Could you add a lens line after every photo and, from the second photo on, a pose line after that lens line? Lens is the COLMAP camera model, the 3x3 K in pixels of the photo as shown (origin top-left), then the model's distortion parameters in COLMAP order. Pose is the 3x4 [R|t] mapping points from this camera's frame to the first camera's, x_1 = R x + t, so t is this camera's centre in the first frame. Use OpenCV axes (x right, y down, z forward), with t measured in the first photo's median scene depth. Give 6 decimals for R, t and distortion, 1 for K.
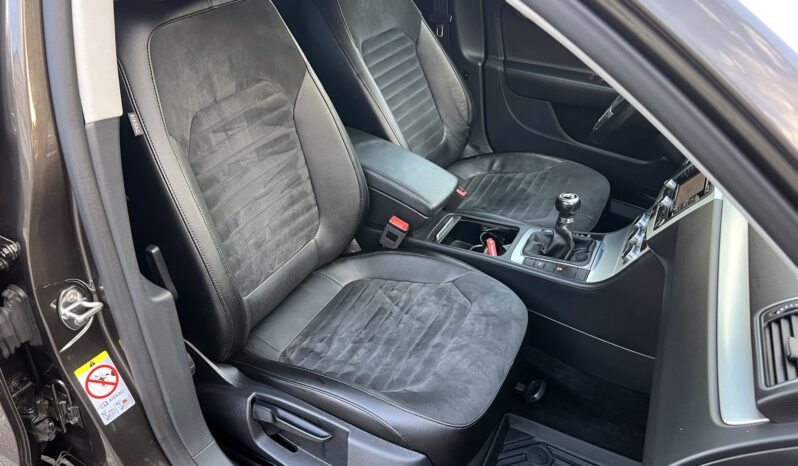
lens RADIAL K [[620.8, 0, 401.4], [0, 620.8, 232.3], [0, 0, 1]] dist [0.059390, -0.069129]
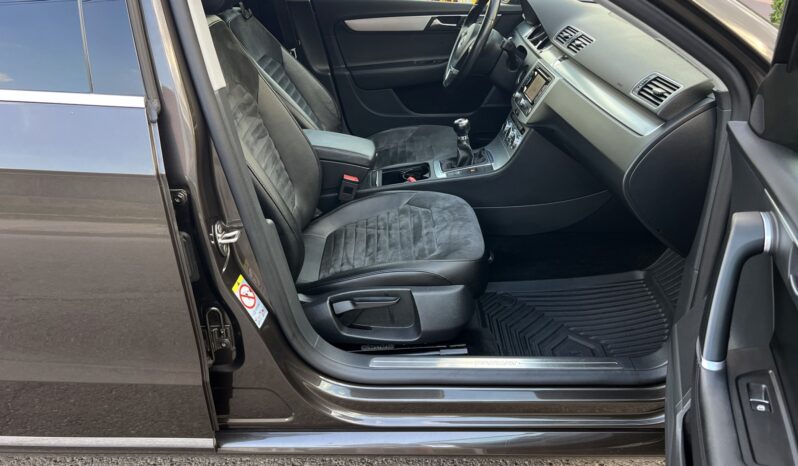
lens RADIAL K [[620.8, 0, 395.7], [0, 620.8, 233.9], [0, 0, 1]] dist [0.059390, -0.069129]
pose [[0.884324, -0.304488, 0.353917, -0.438530], [0.341670, 0.938687, -0.046135, 0.197861], [-0.318170, 0.161721, 0.934138, -0.230951]]
